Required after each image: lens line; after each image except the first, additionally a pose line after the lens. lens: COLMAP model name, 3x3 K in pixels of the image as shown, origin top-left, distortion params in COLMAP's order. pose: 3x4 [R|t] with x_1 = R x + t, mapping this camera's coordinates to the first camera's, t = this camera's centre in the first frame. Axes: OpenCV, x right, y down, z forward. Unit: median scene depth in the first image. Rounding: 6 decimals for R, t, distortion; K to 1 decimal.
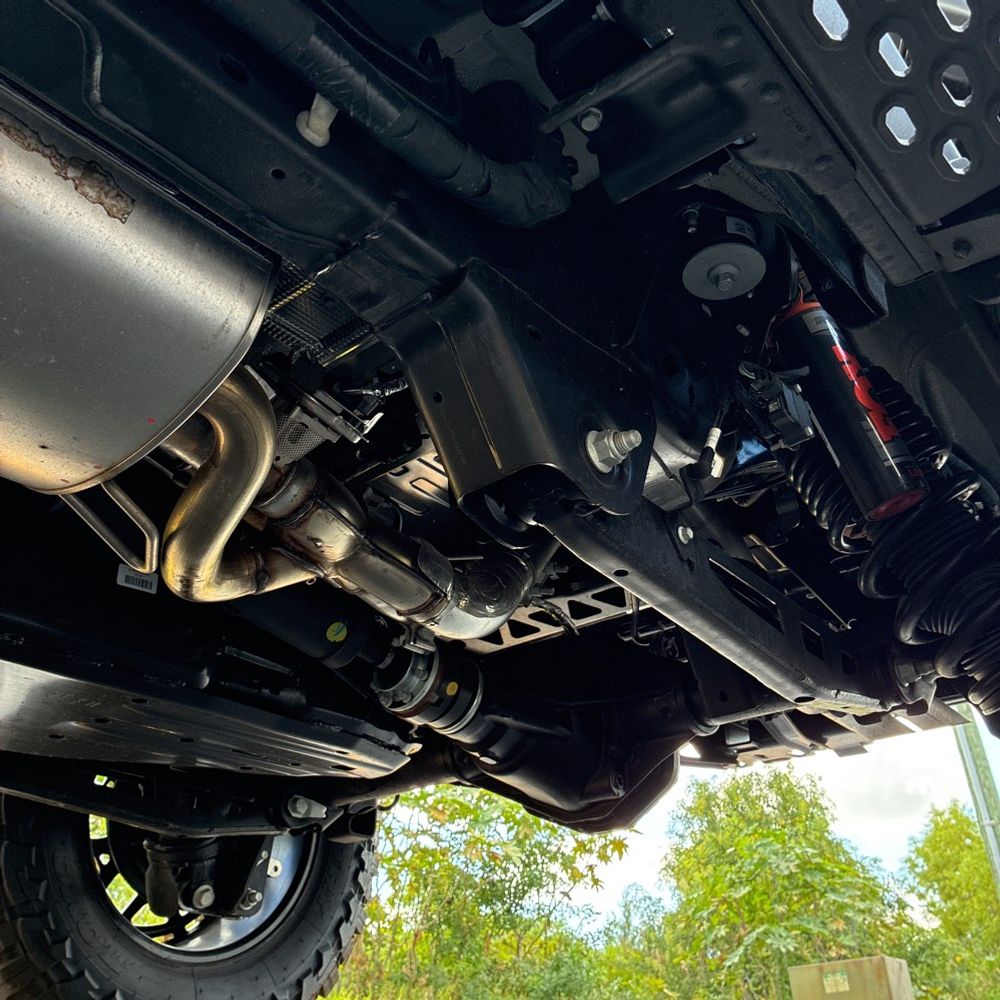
lens RADIAL K [[1014.2, 0, 498.3], [0, 1014.2, 501.8], [0, 0, 1]] dist [0.020285, 0.000000]
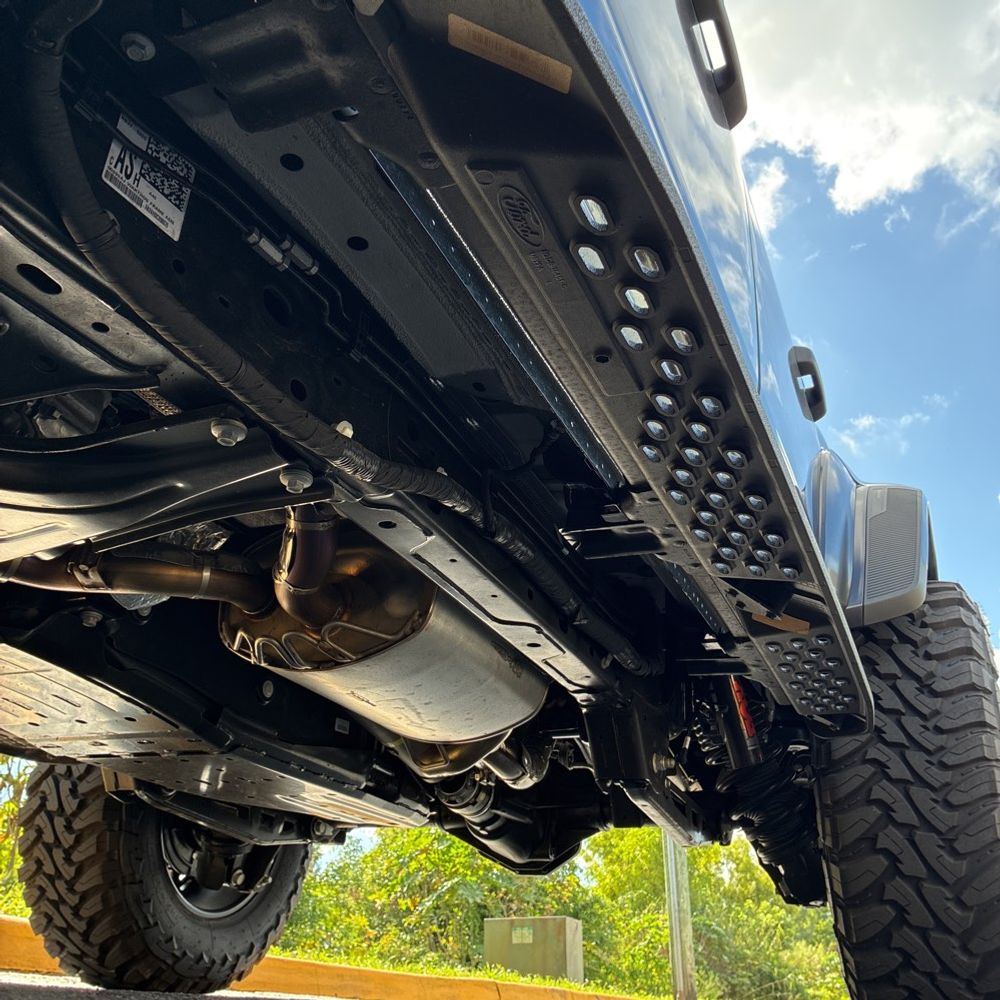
lens RADIAL K [[1014.2, 0, 501.4], [0, 1014.2, 499.0], [0, 0, 1]] dist [0.020285, 0.000000]
pose [[0.952132, 0.185676, 0.242837, -0.312038], [-0.198673, 0.979608, 0.029948, -0.219397], [-0.232324, -0.076760, 0.969605, -0.387313]]
